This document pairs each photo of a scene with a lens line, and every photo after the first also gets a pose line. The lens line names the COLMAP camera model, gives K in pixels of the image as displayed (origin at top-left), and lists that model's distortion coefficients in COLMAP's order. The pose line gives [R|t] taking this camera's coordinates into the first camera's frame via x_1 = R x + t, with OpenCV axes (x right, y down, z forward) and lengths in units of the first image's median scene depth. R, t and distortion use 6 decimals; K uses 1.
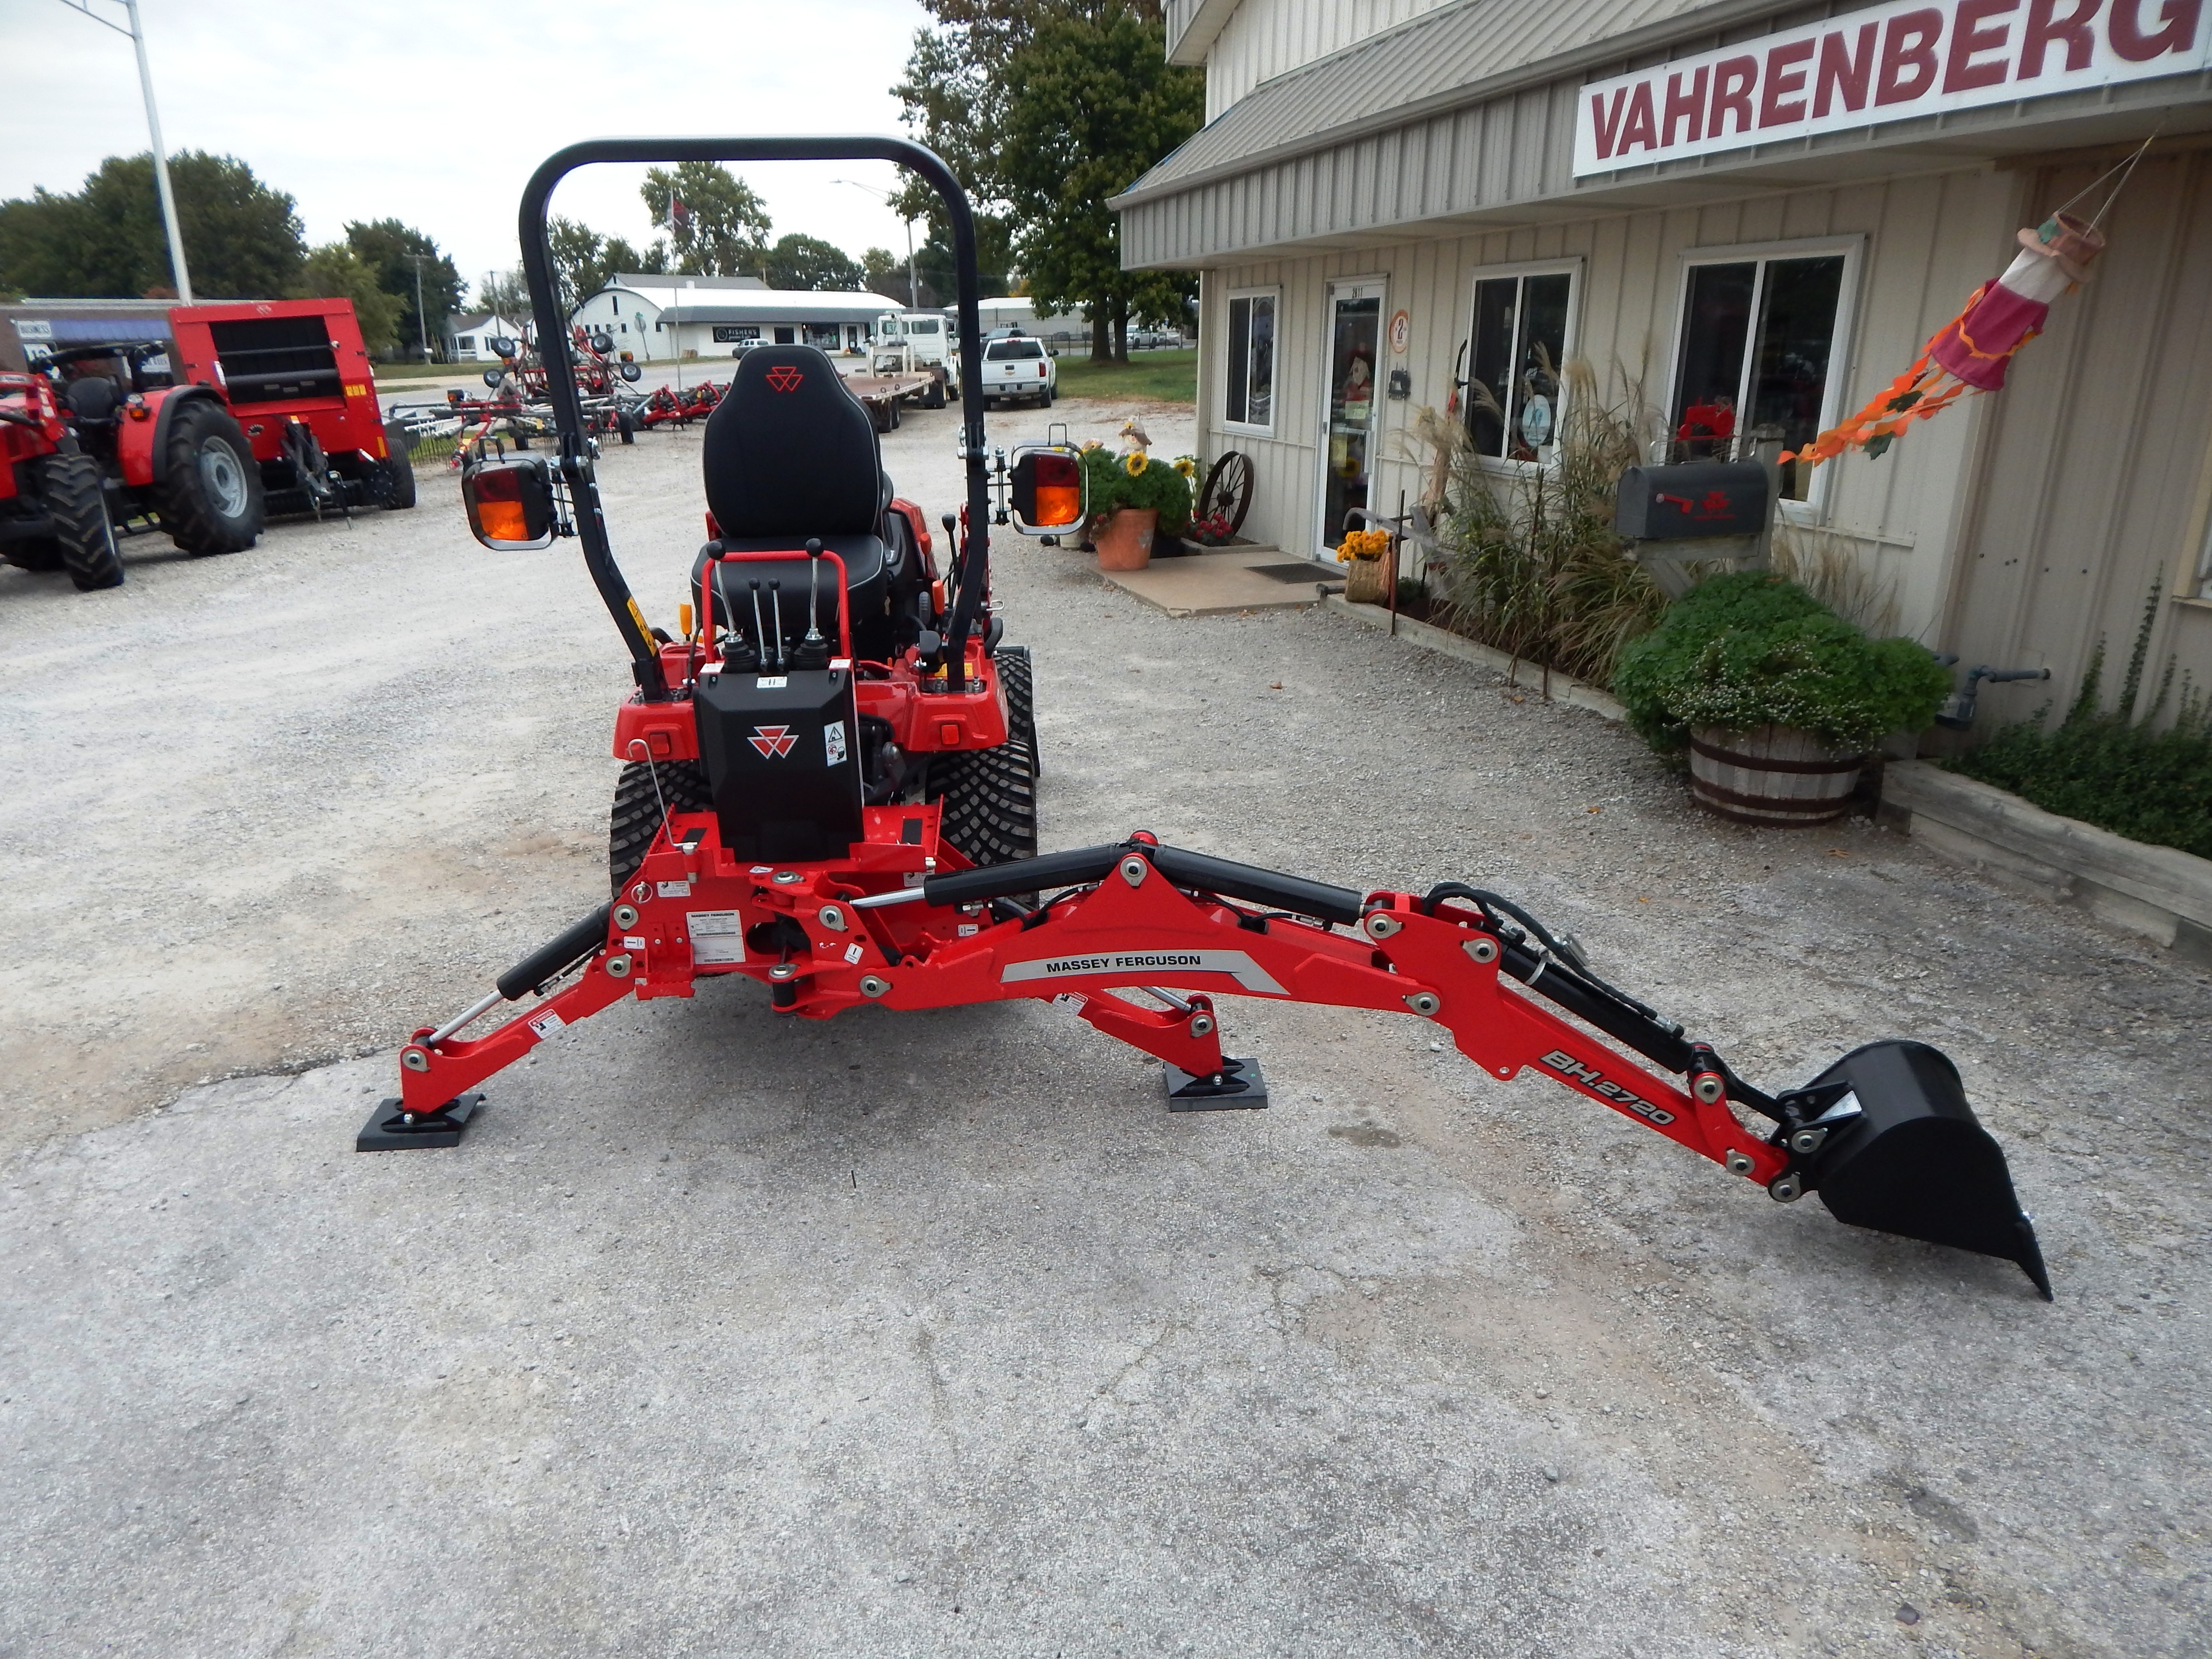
lens RADIAL K [[1464.6, 0, 1085.4], [0, 1464.6, 837.1], [0, 0, 1]] dist [0.002057, 0.000754]
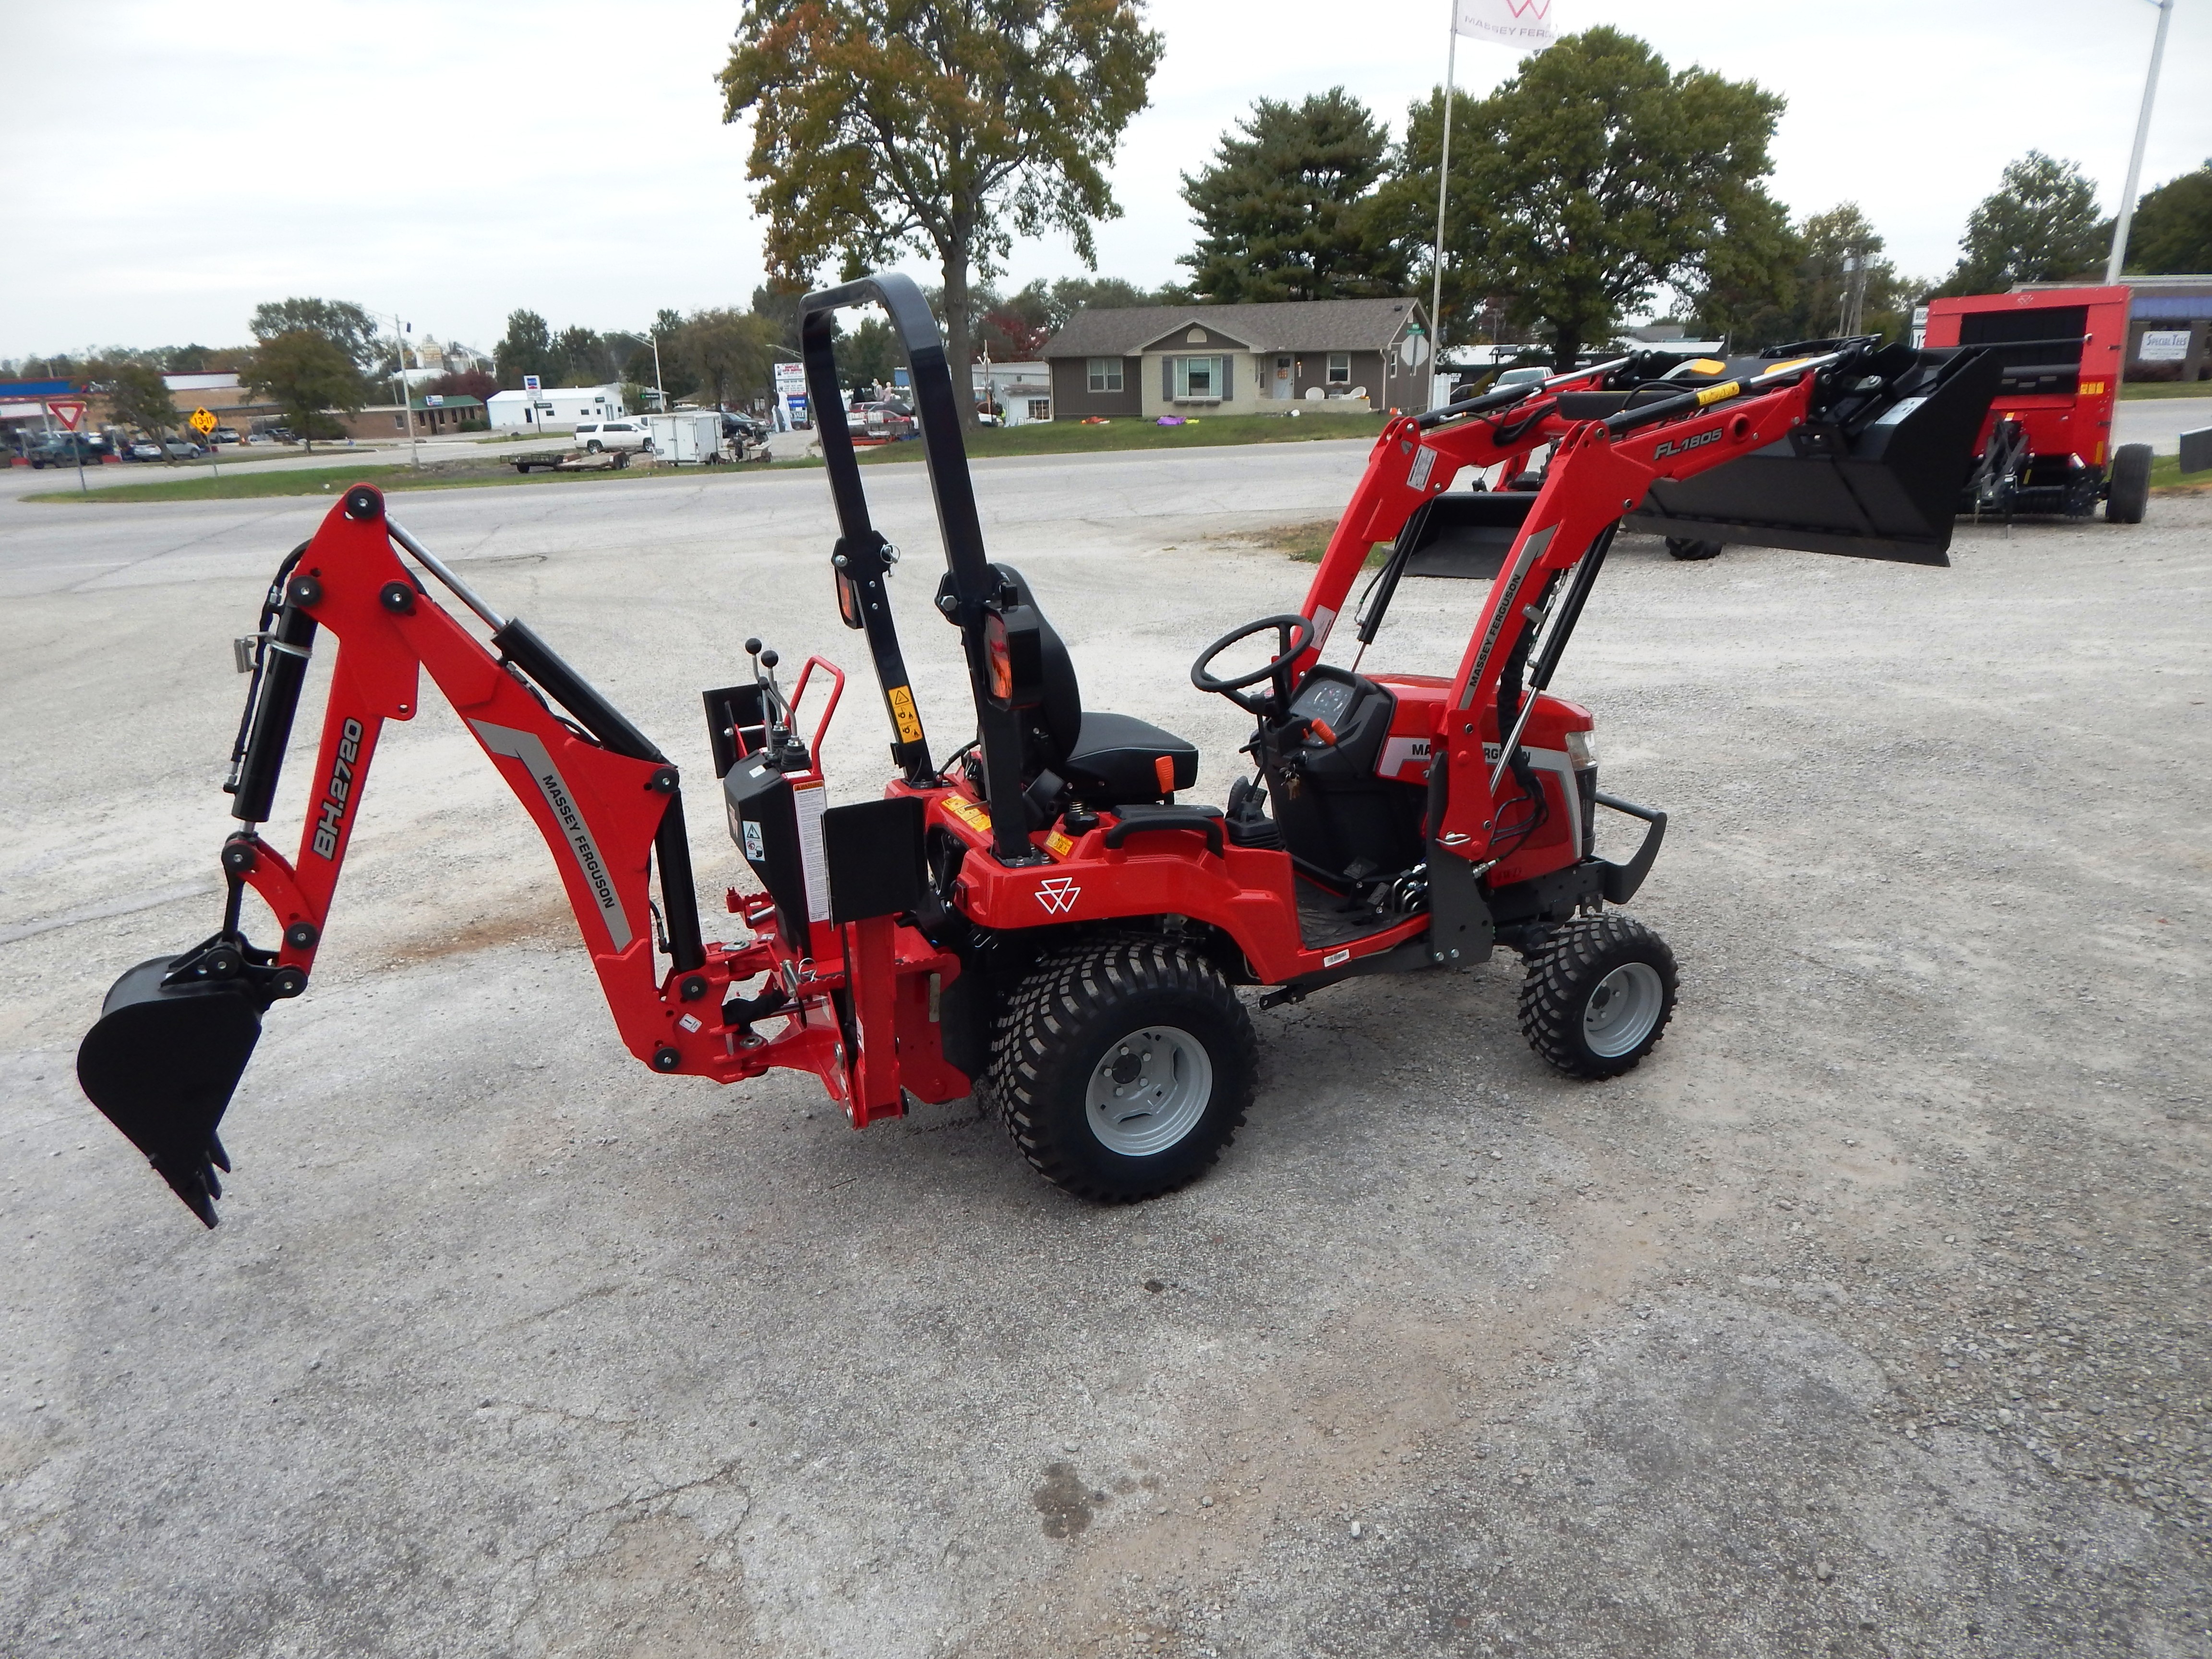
lens RADIAL K [[1482.2, 0, 1106.0], [0, 1482.2, 829.5], [0, 0, 1]] dist [0.027389, -0.017669]
pose [[0.373138, 0.300051, -0.877916, 0.257781], [-0.296418, 0.935220, 0.193650, -0.089139], [0.879150, 0.187972, 0.437907, 0.214602]]
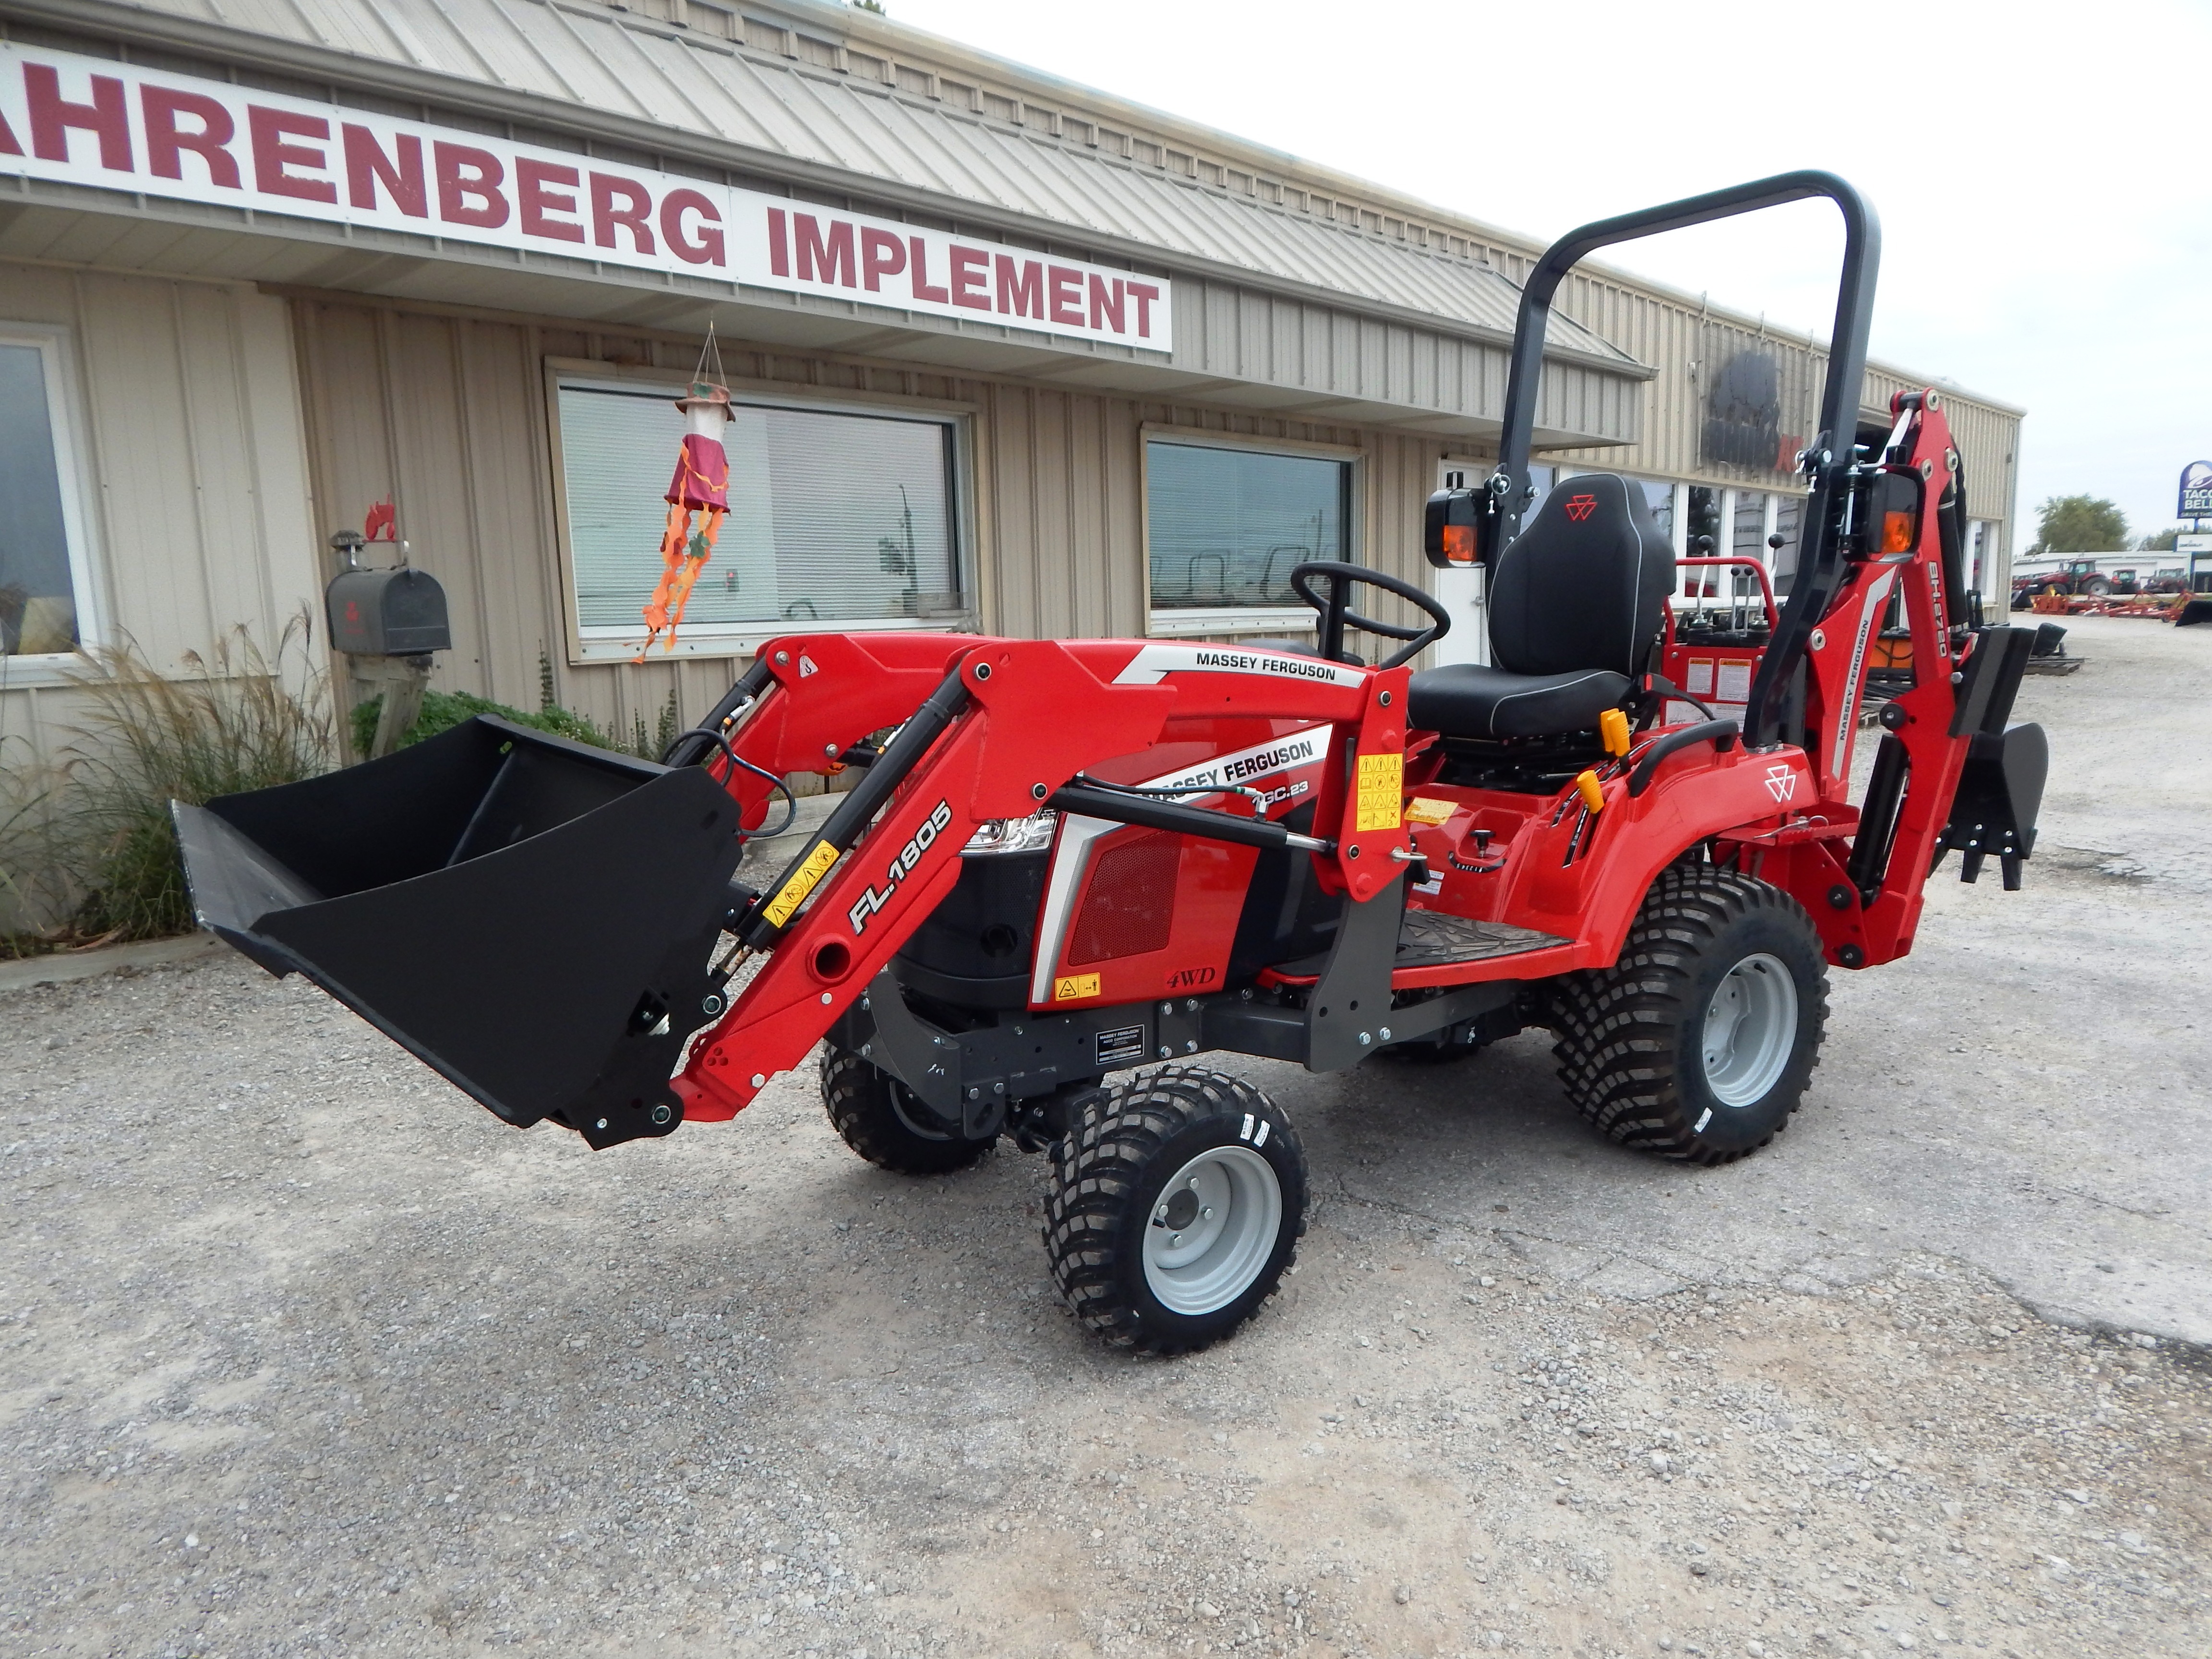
lens RADIAL K [[1498.2, 0, 1106.0], [0, 1498.2, 829.5], [0, 0, 1]] dist [0.046418, -0.023763]
pose [[-0.489067, -0.120846, 0.863834, -0.320236], [0.309749, 0.901744, 0.301517, -0.140793], [-0.815395, 0.415034, -0.403582, 0.595582]]
